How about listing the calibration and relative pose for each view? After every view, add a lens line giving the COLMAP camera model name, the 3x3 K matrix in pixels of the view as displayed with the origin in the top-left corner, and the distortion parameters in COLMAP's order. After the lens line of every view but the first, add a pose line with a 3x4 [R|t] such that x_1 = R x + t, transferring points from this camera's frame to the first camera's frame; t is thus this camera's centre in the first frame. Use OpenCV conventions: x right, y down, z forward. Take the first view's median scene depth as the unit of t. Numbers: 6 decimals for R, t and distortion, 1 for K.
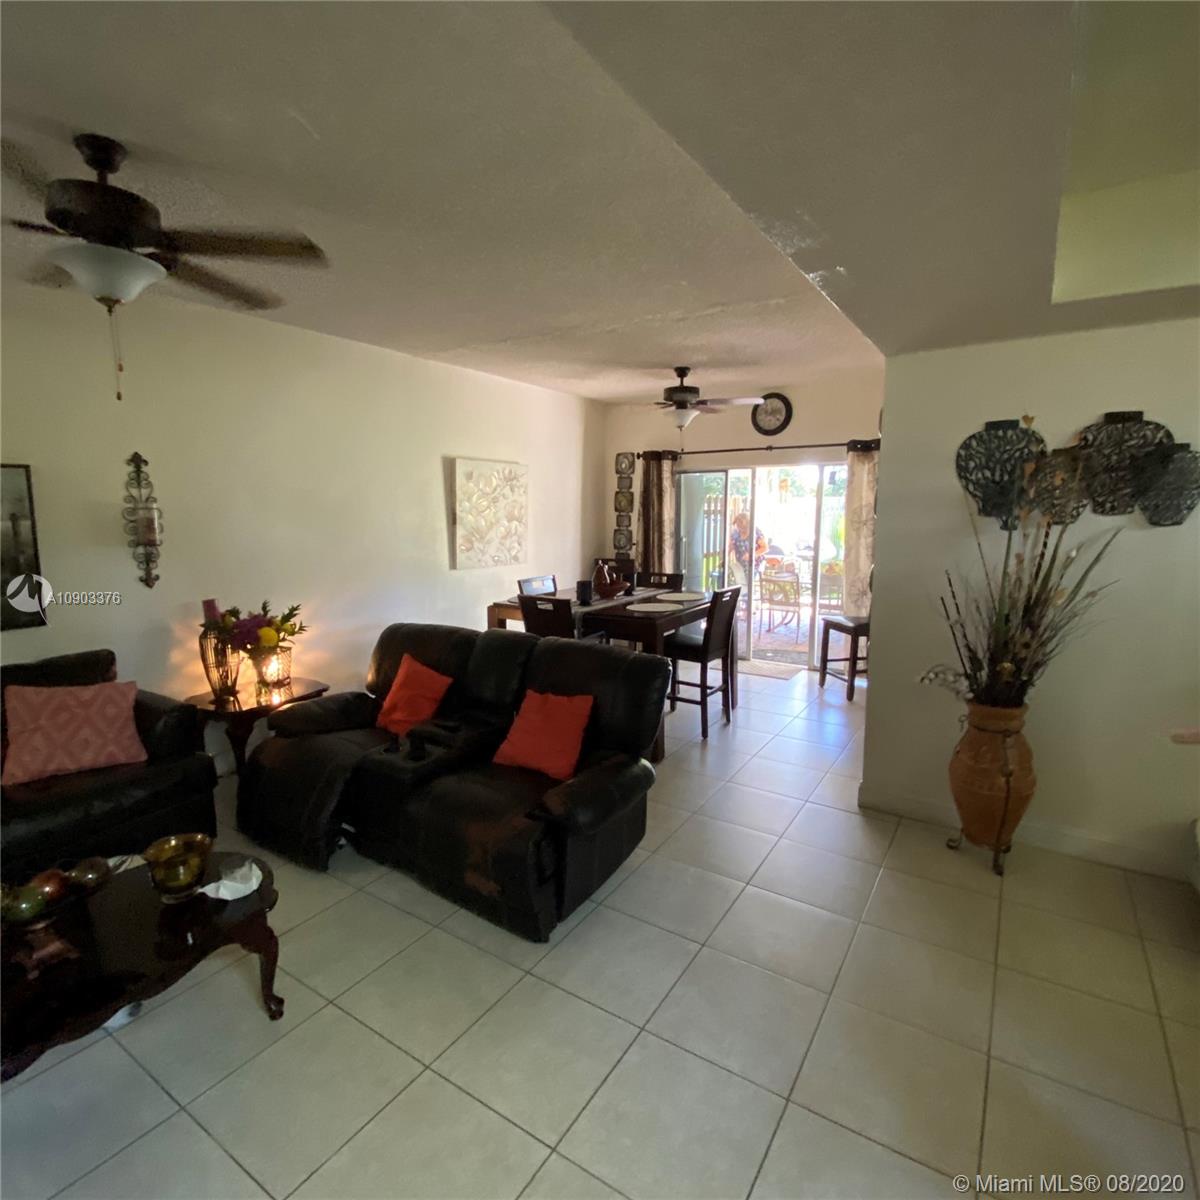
lens RADIAL K [[638.3, 0, 595.4], [0, 638.3, 623.4], [0, 0, 1]] dist [0.004393, -0.022433]
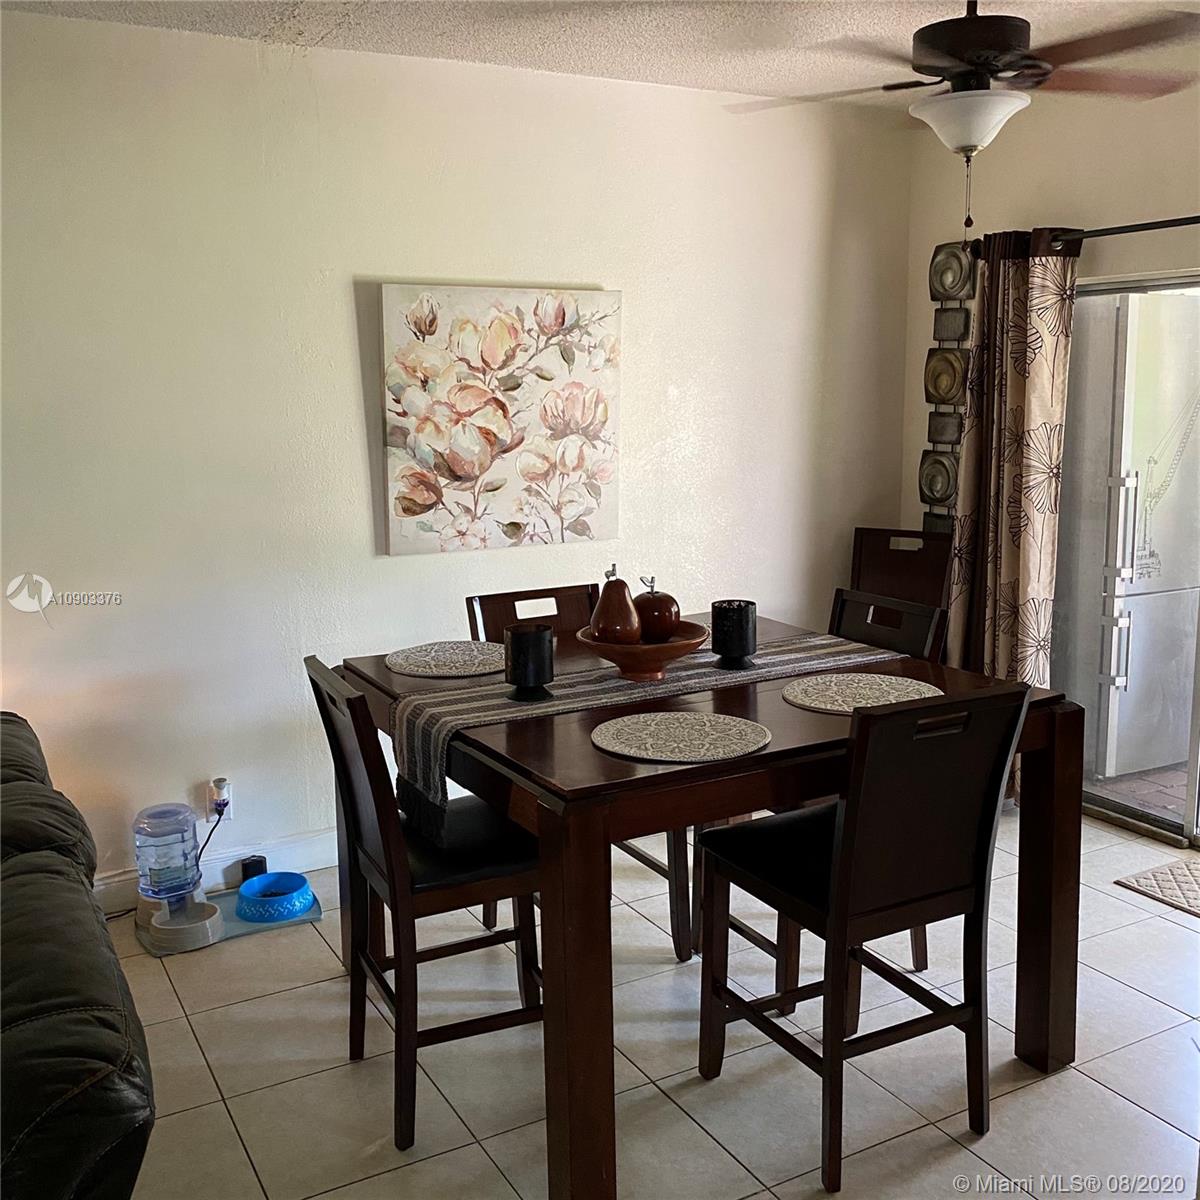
lens RADIAL K [[1223.2, 0, 555.2], [0, 1223.2, 607.4], [0, 0, 1]] dist [-0.004515, 0.000000]
pose [[0.873789, 0.075188, -0.480458, 0.277841], [-0.070582, 0.997122, 0.027677, -0.086649], [0.481156, 0.009728, 0.876581, 0.385660]]
